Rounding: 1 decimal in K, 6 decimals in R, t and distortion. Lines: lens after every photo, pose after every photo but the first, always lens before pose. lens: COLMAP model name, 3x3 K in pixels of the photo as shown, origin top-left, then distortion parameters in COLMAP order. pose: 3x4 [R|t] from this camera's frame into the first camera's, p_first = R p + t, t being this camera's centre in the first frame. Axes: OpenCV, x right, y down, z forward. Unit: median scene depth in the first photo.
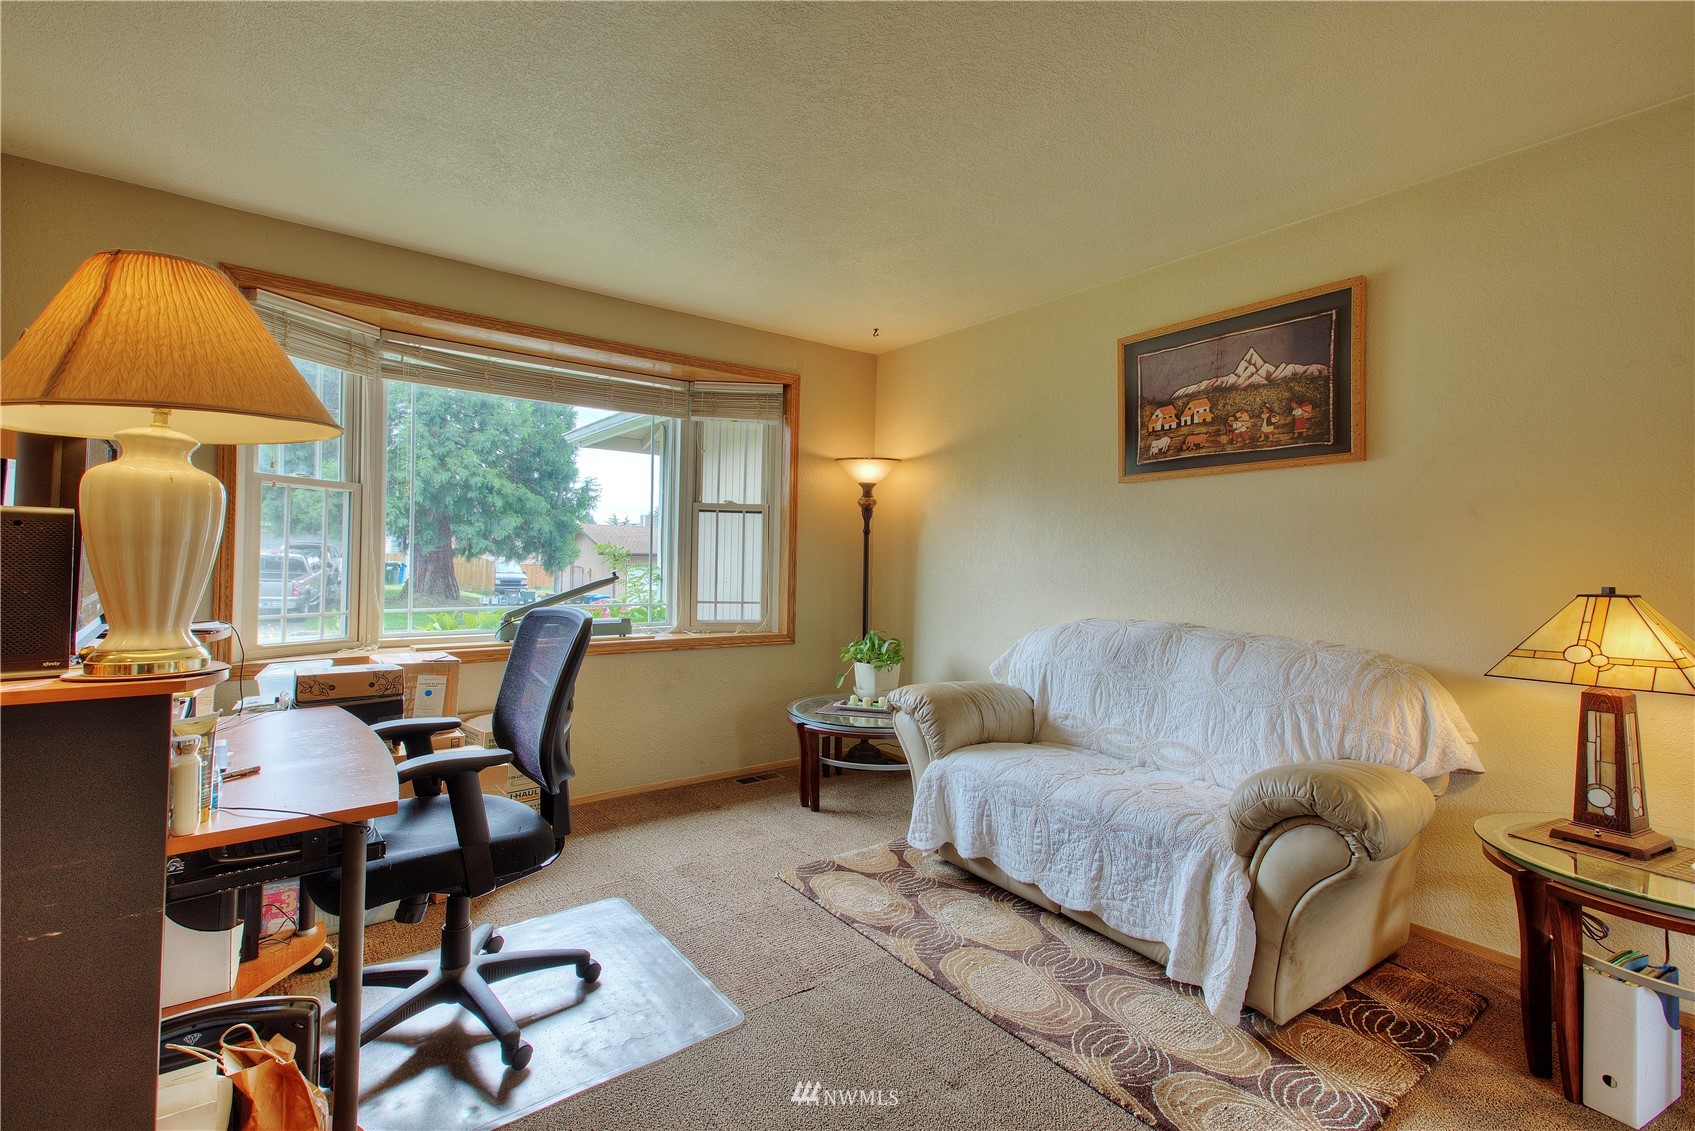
lens RADIAL K [[764.3, 0, 847.7], [0, 764.3, 559.5], [0, 0, 1]] dist [0.018887, -0.001857]
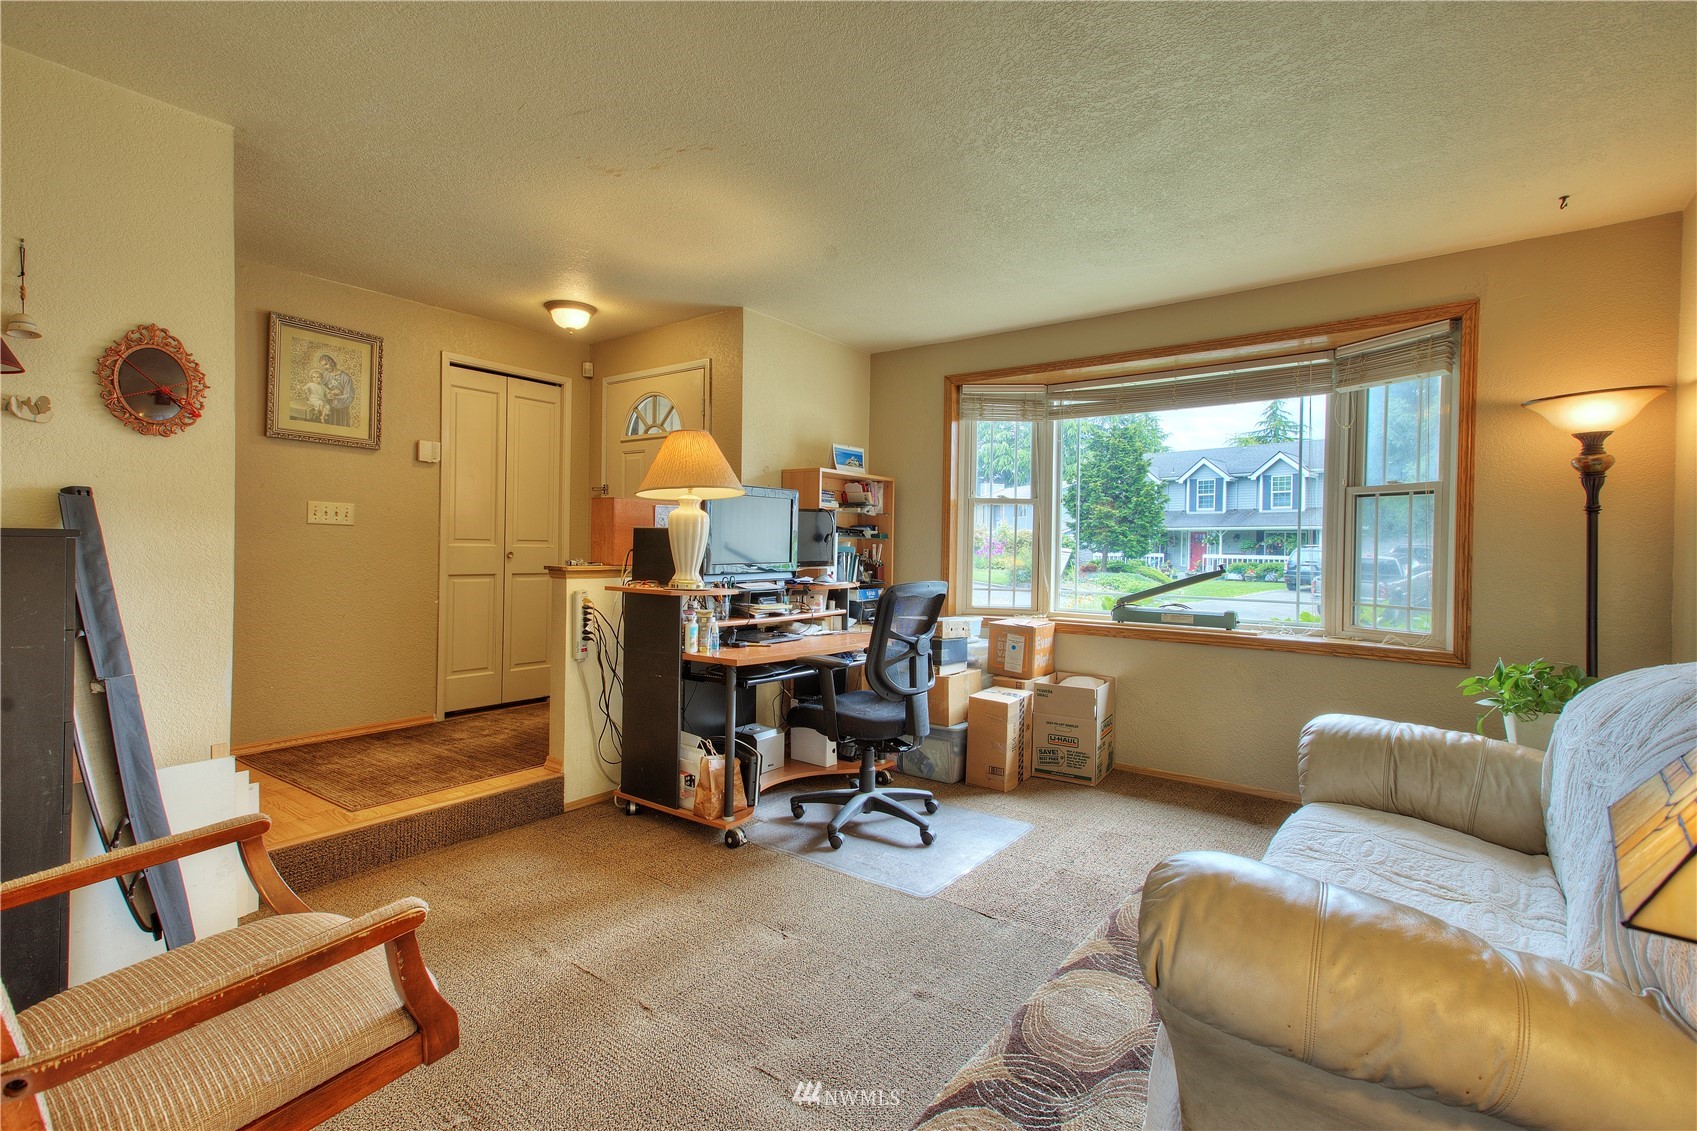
lens RADIAL K [[765.2, 0, 846.7], [0, 765.2, 557.0], [0, 0, 1]] dist [0.018887, -0.001857]
pose [[0.268697, 0.000163, -0.963225, 0.491999], [-0.008773, 0.999959, -0.002278, 0.010798], [0.963185, 0.009063, 0.268687, 0.232445]]
